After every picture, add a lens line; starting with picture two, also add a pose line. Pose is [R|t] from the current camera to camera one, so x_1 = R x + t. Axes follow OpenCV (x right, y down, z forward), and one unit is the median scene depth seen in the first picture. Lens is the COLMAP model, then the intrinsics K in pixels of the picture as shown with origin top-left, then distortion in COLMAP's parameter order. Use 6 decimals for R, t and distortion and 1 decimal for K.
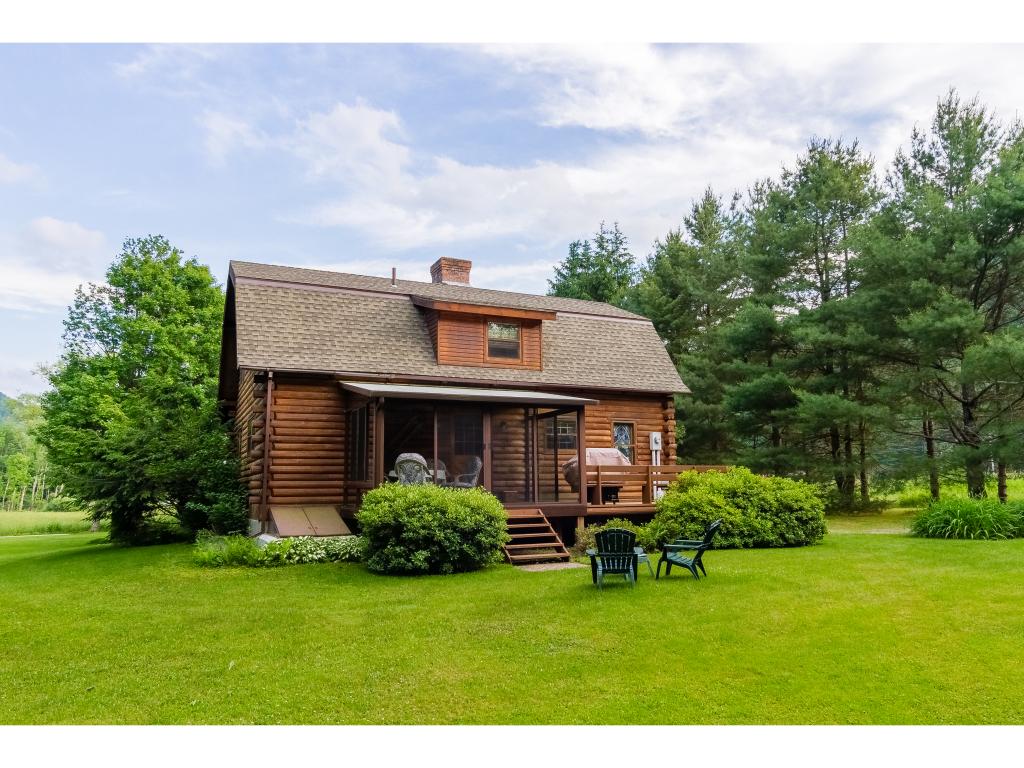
lens RADIAL K [[732.9, 0, 512.8], [0, 732.9, 386.5], [0, 0, 1]] dist [-0.000297, 0.005460]
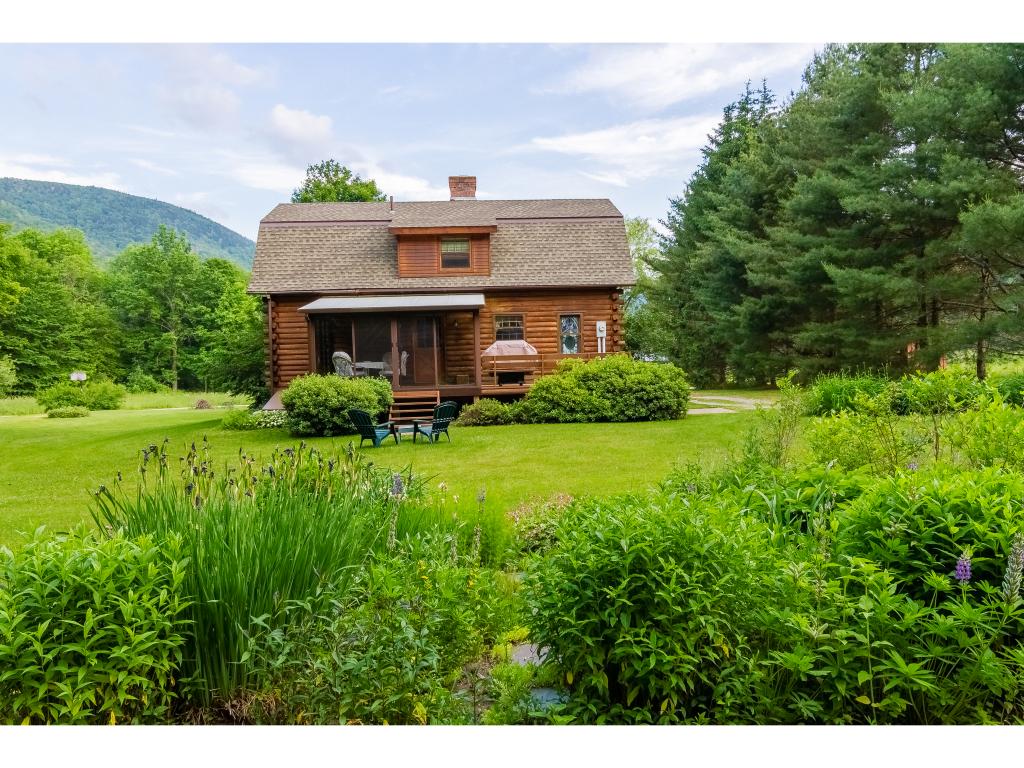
lens RADIAL K [[732.9, 0, 510.0], [0, 732.9, 383.5], [0, 0, 1]] dist [-0.000297, 0.005460]
pose [[0.928949, -0.005314, -0.370170, 0.535550], [0.069319, 0.984709, 0.159823, -0.038692], [0.363661, -0.174127, 0.915112, -0.126583]]
